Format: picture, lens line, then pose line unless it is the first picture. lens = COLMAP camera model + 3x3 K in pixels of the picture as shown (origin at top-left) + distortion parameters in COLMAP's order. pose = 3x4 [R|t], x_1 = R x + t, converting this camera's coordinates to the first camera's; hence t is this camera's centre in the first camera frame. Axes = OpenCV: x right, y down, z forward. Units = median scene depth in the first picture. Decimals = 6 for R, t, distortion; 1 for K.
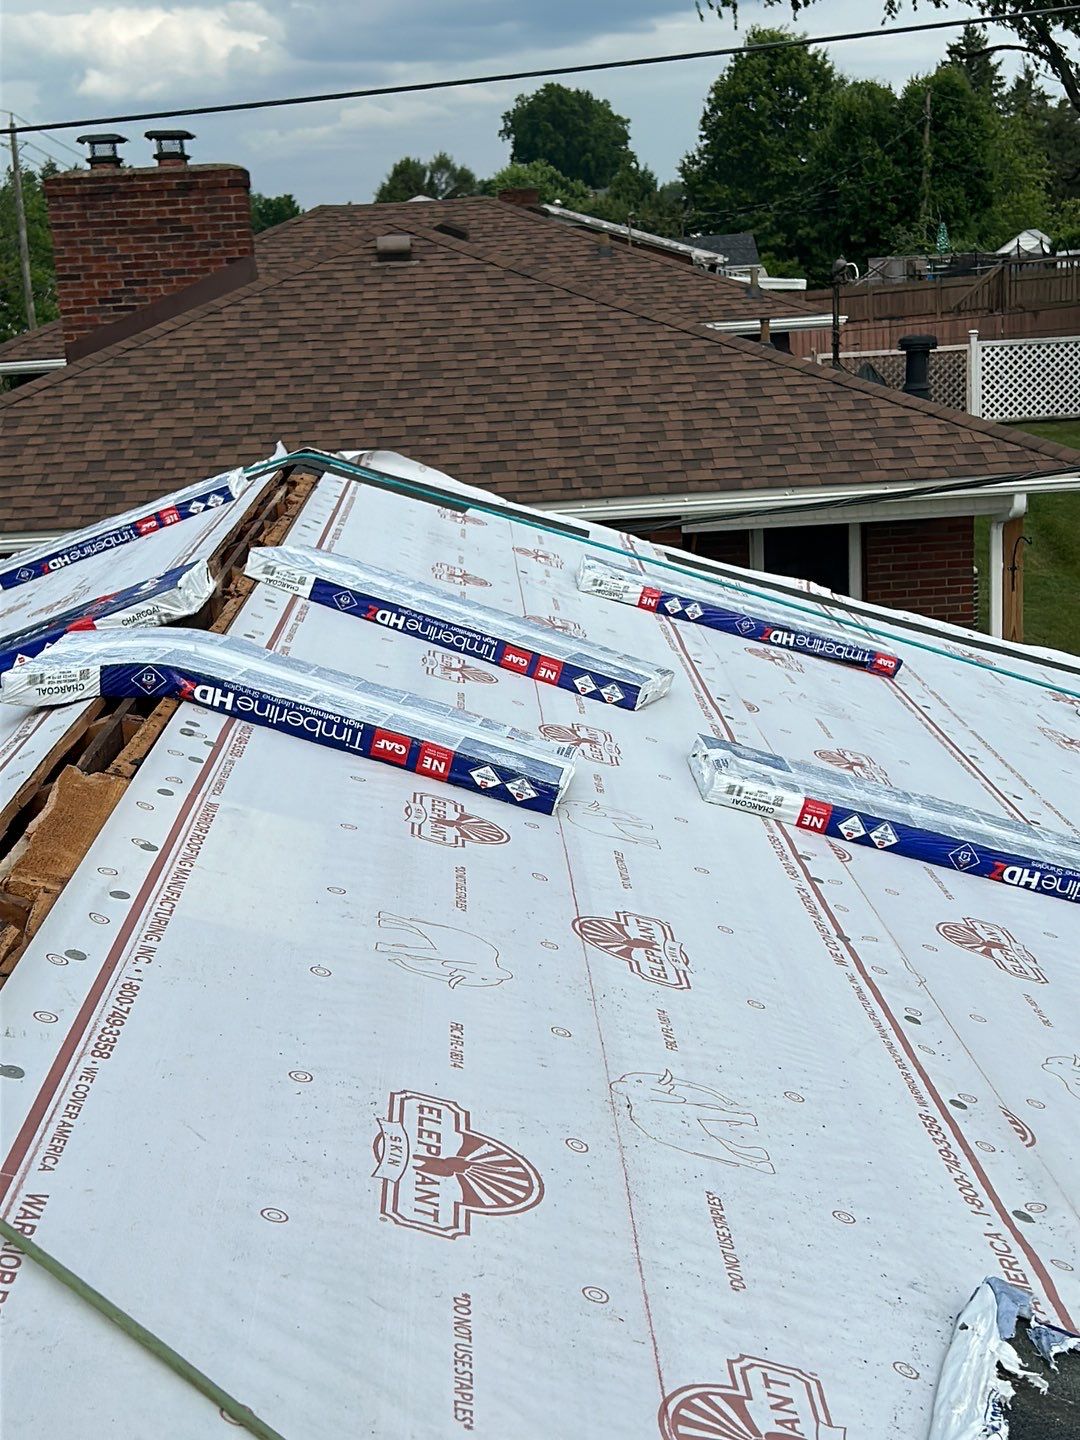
lens RADIAL K [[1938.7, 0, 533.5], [0, 1938.7, 733.4], [0, 0, 1]] dist [0.075381, 0.000000]
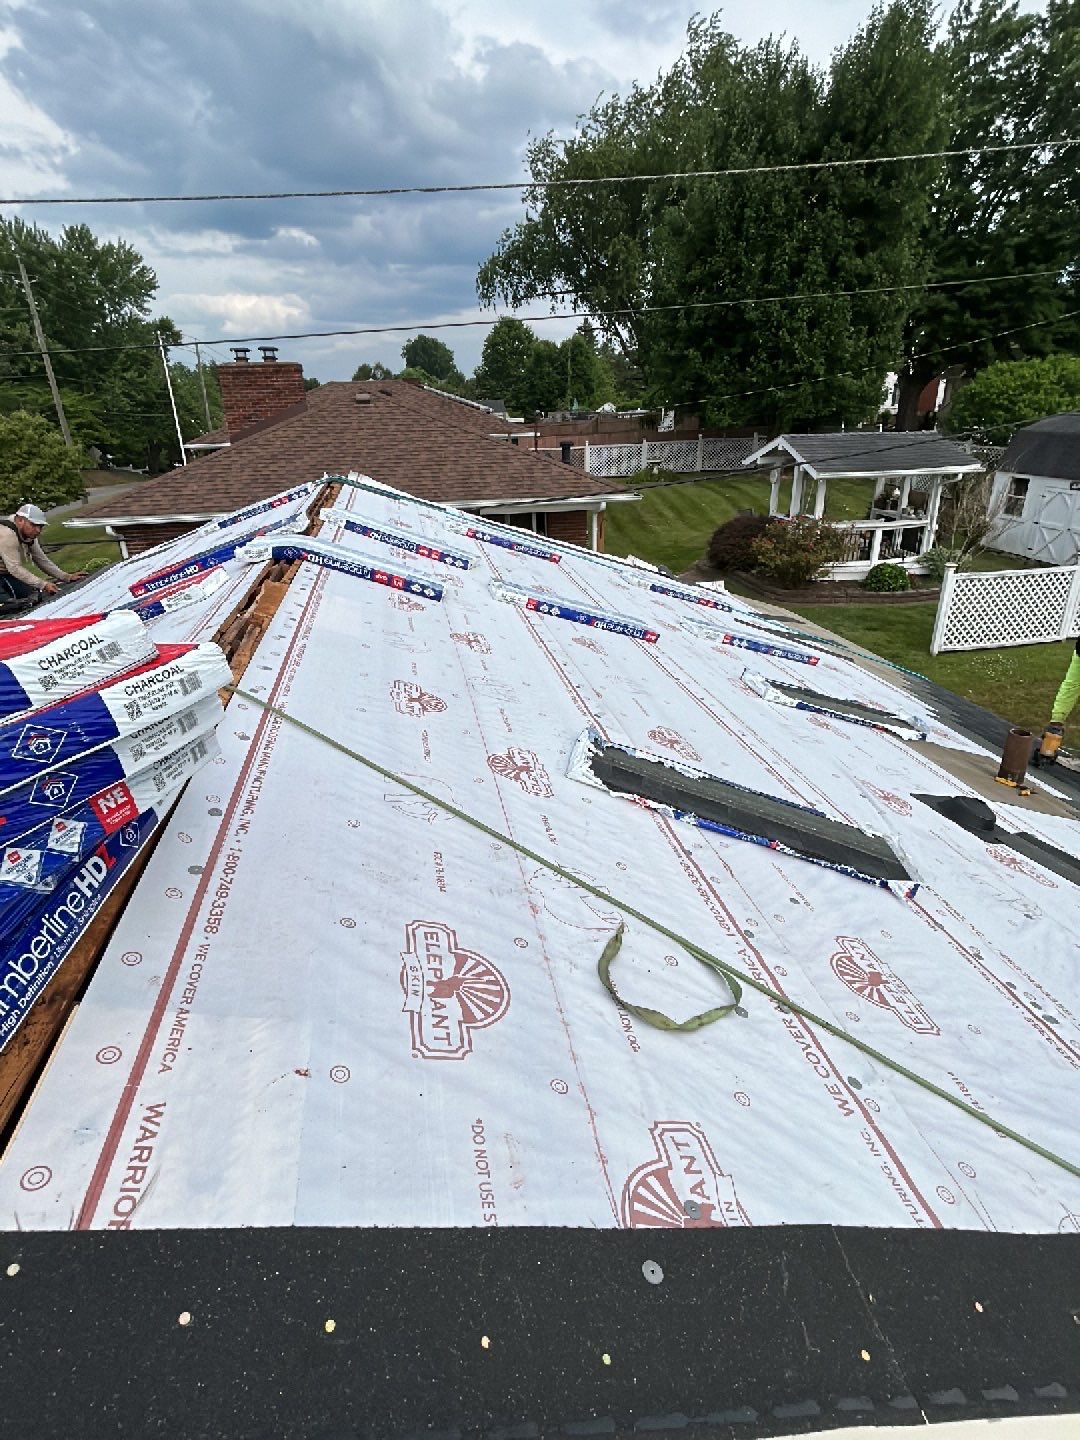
lens RADIAL K [[726.5, 0, 530.2], [0, 726.5, 727.3], [0, 0, 1]] dist [-0.004538, -0.002368]
pose [[0.989384, -0.032361, 0.141673, -0.004579], [0.007557, 0.985028, 0.172229, 0.011113], [-0.145125, -0.169330, 0.974816, -0.022844]]
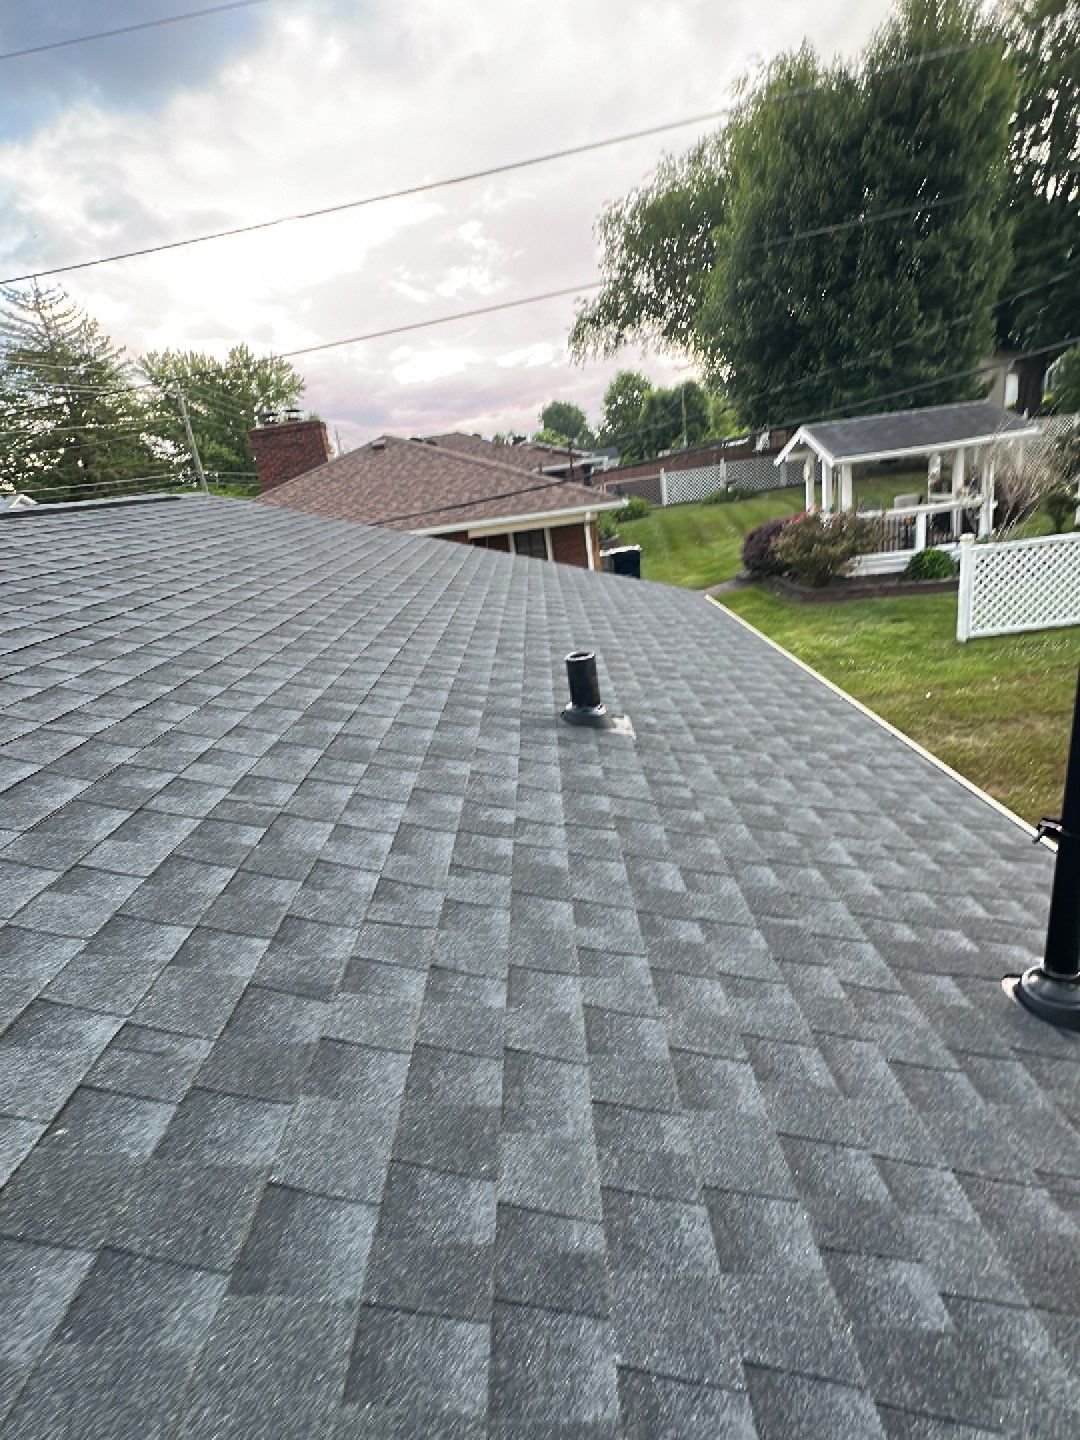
lens RADIAL K [[711.8, 0, 546.5], [0, 711.8, 721.5], [0, 0, 1]] dist [-0.001223, -0.001156]
pose [[0.995752, -0.071038, -0.058585, 0.207502], [0.076360, 0.992613, 0.094277, 0.058570], [0.051455, -0.098350, 0.993821, 0.005384]]
